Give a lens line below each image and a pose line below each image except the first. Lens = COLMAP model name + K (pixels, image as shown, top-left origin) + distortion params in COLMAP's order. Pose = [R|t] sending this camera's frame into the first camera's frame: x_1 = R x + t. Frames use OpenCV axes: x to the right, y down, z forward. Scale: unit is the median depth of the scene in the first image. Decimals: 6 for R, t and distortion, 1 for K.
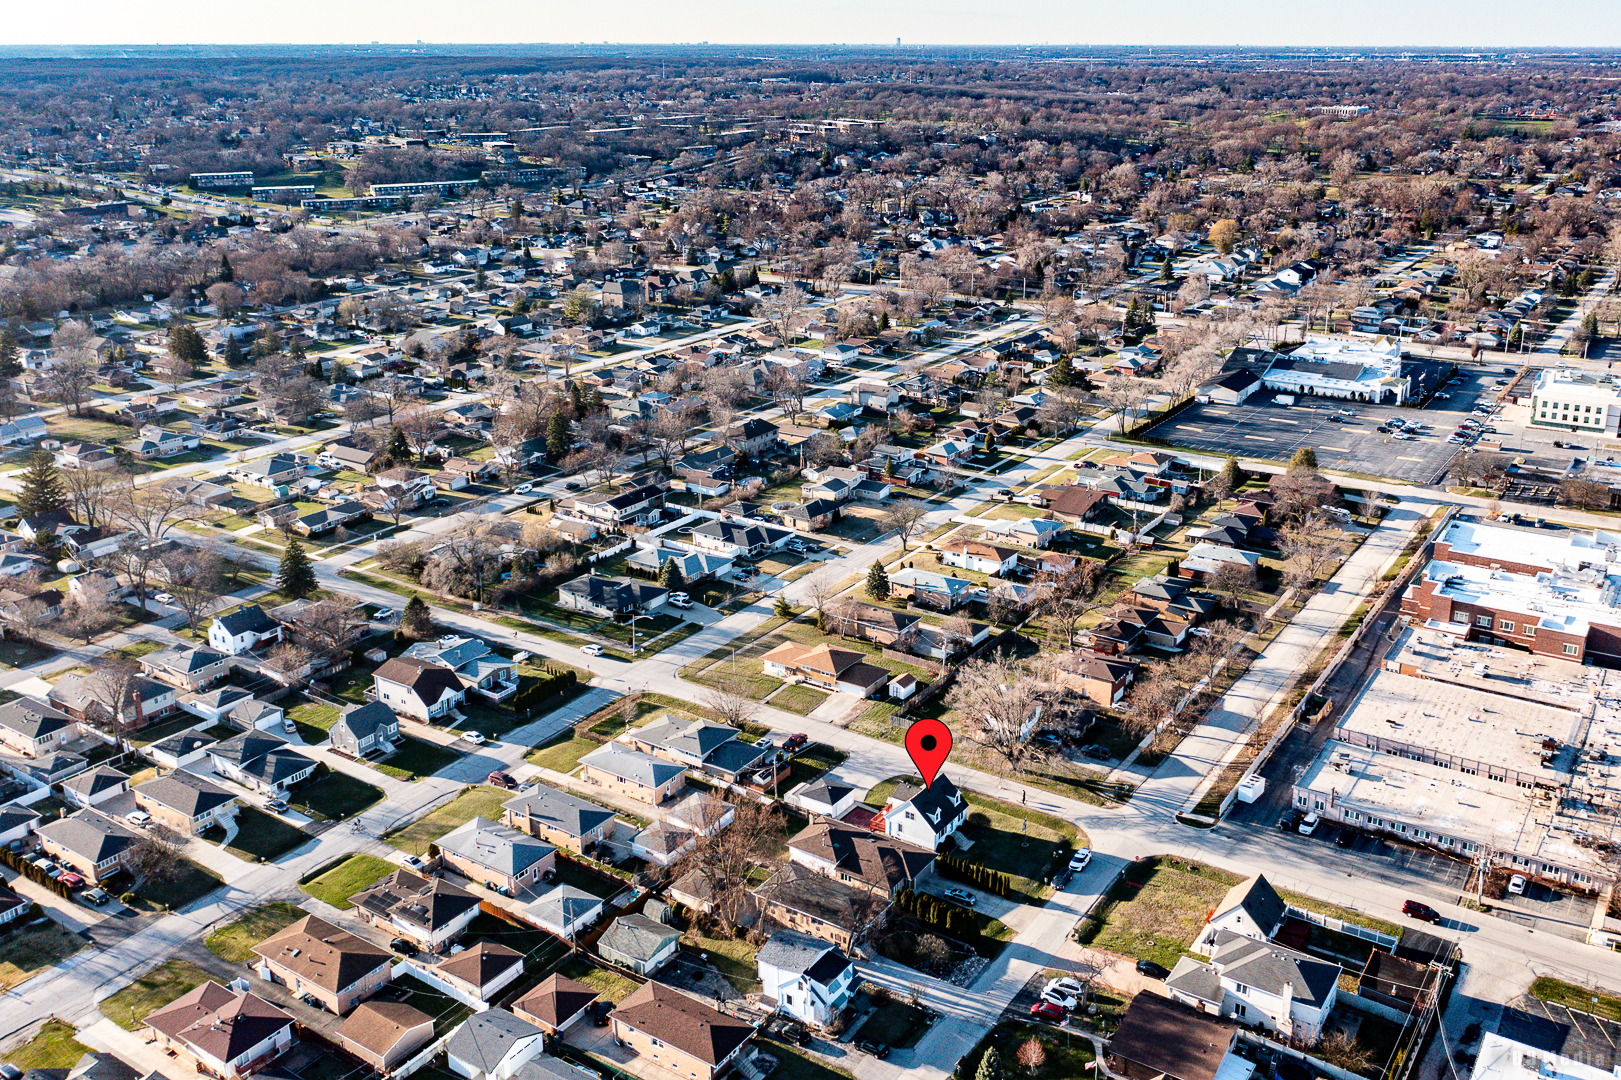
lens RADIAL K [[1422.9, 0, 810.5], [0, 1422.9, 540.0], [0, 0, 1]] dist [-0.008551, -0.012316]
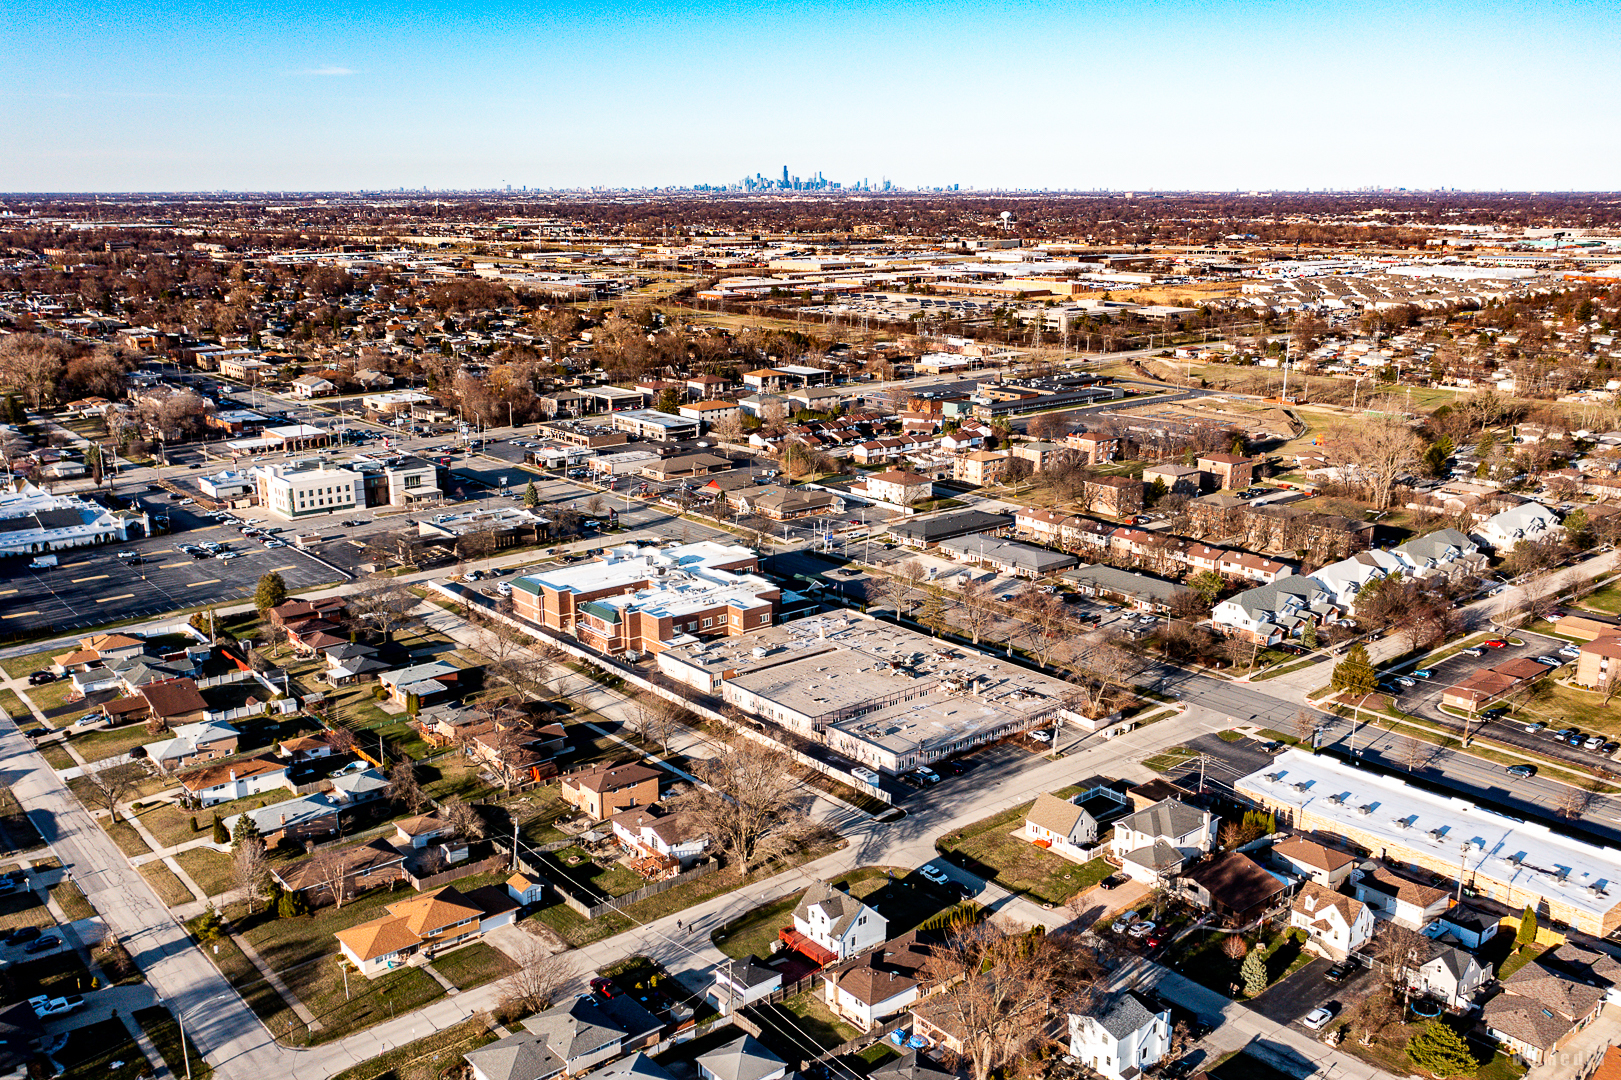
lens RADIAL K [[1422.9, 0, 810.5], [0, 1422.9, 540.0], [0, 0, 1]] dist [-0.008551, -0.012316]
pose [[0.277911, -0.229895, 0.932692, -0.424684], [0.317469, 0.938364, 0.136698, -0.102223], [-0.906630, 0.258111, 0.333766, 0.363811]]
